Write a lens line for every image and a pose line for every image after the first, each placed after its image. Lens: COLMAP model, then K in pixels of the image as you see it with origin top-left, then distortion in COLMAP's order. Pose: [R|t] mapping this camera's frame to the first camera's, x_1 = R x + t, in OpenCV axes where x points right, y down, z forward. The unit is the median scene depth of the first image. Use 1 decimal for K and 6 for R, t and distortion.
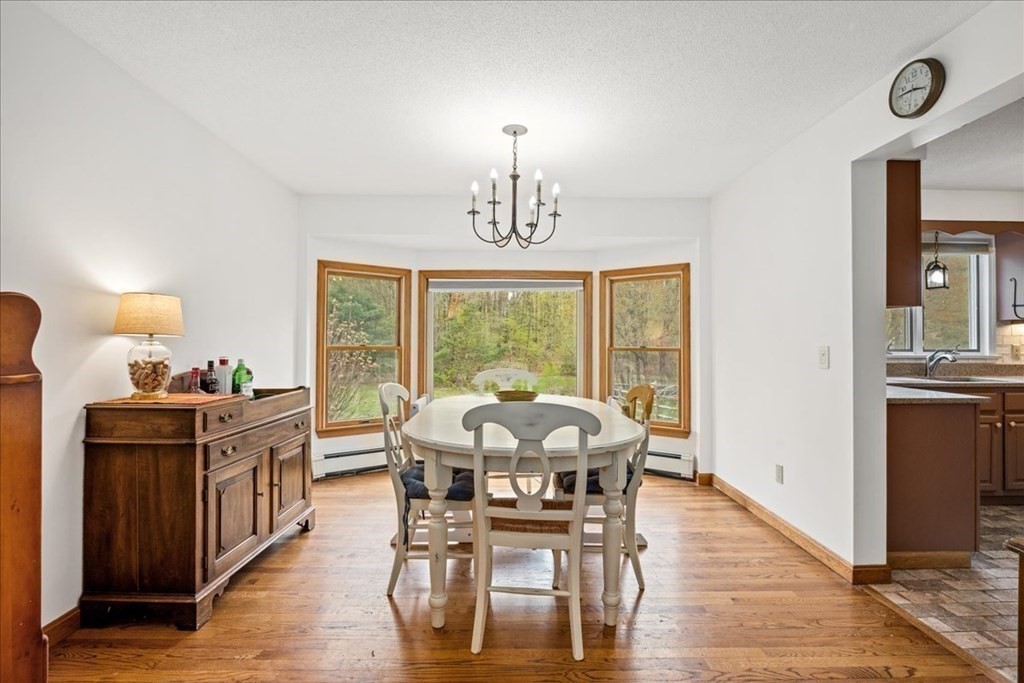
lens RADIAL K [[478.0, 0, 512.0], [0, 478.0, 341.5], [0, 0, 1]] dist [-0.002359, -0.000782]
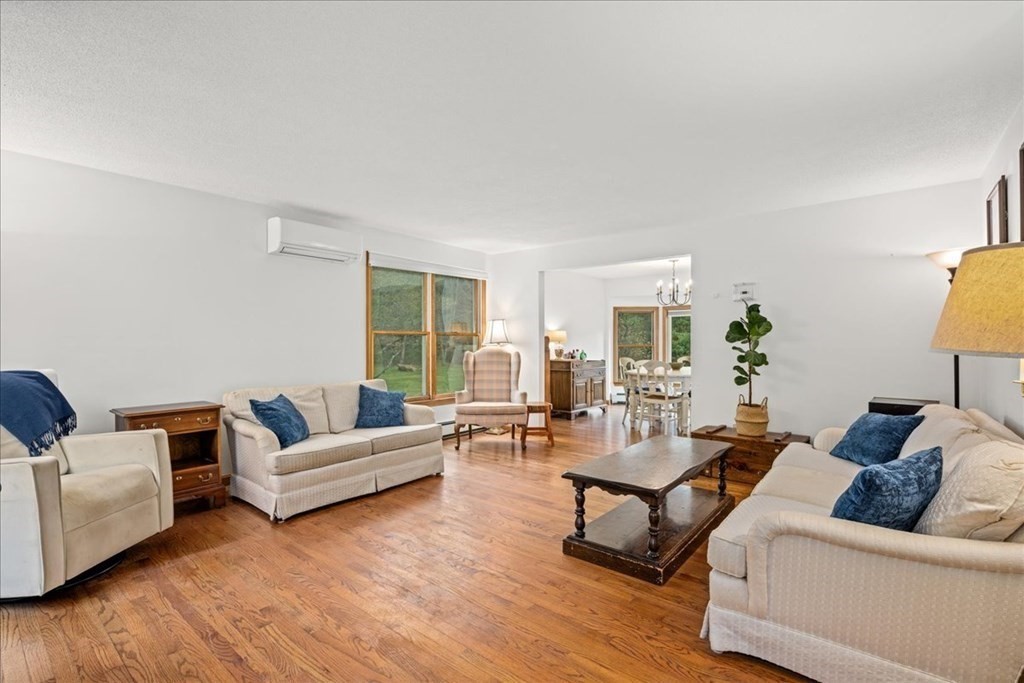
lens RADIAL K [[463.4, 0, 512.0], [0, 463.4, 341.5], [0, 0, 1]] dist [-0.001208, -0.000388]
pose [[0.769578, -0.010149, -0.638472, 1.030020], [0.010331, 0.999941, -0.003442, -0.007538], [0.638469, -0.003948, 0.769637, -1.649348]]
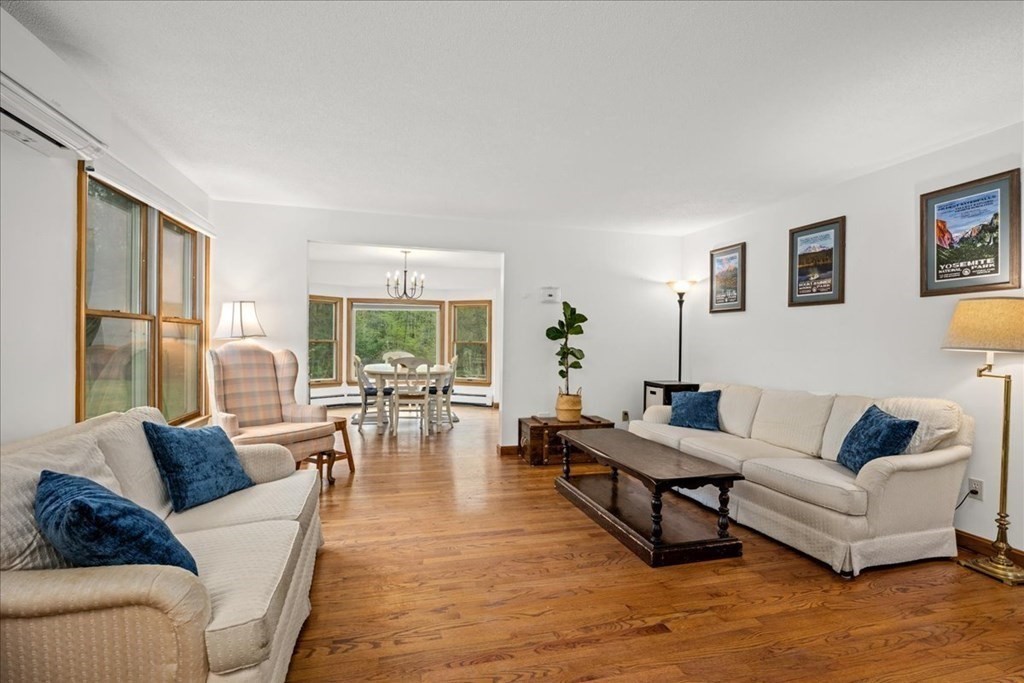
lens RADIAL K [[478.0, 0, 512.0], [0, 478.0, 341.5], [0, 0, 1]] dist [-0.002359, -0.000782]
pose [[0.967817, 0.004921, 0.251605, -0.088397], [-0.007250, 0.999939, 0.008331, -0.010448], [-0.251549, -0.009887, 0.967794, -1.660212]]
